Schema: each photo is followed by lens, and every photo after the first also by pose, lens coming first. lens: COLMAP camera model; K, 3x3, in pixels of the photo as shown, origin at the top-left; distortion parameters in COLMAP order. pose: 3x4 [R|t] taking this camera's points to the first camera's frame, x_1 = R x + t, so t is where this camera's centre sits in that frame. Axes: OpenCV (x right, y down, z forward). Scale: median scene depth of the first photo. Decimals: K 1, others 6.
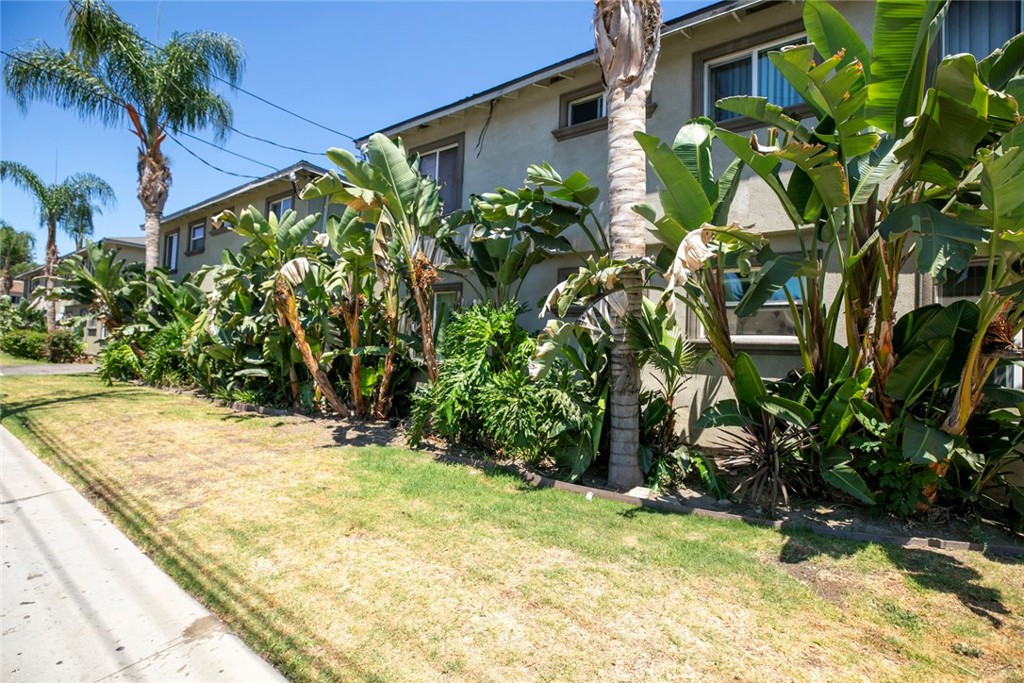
lens RADIAL K [[462.5, 0, 511.4], [0, 462.5, 343.8], [0, 0, 1]] dist [-0.031758, 0.004050]
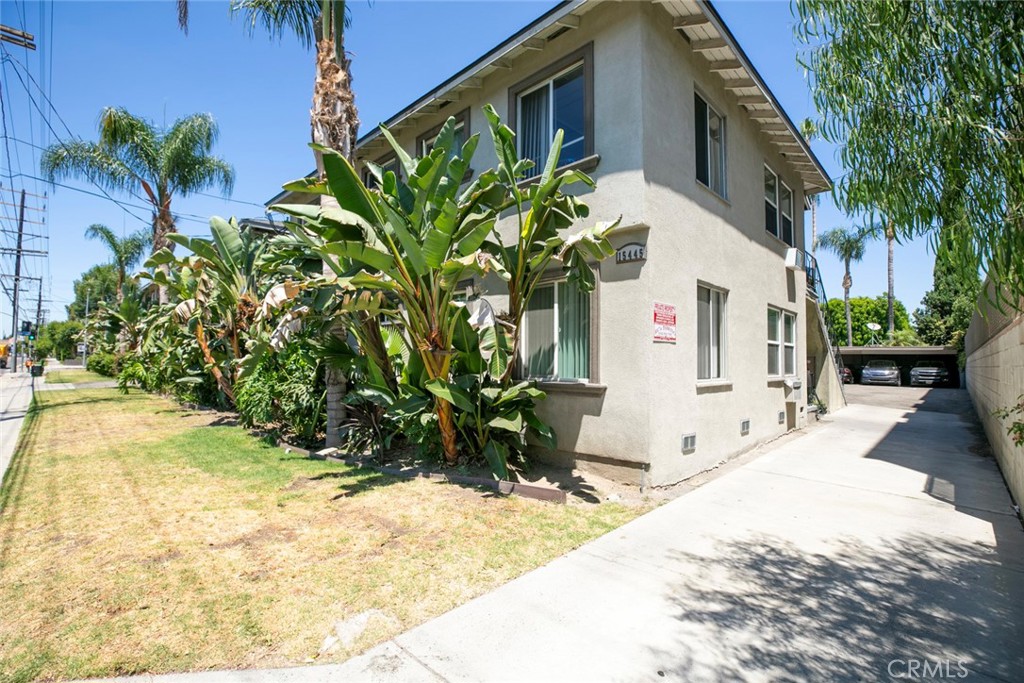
lens RADIAL K [[462.5, 0, 513.5], [0, 462.5, 346.3], [0, 0, 1]] dist [-0.031758, 0.004050]
pose [[0.988945, -0.035795, -0.143899, 0.422714], [0.034287, 0.999328, -0.012942, 0.008069], [0.144265, 0.007865, 0.989508, -0.156299]]
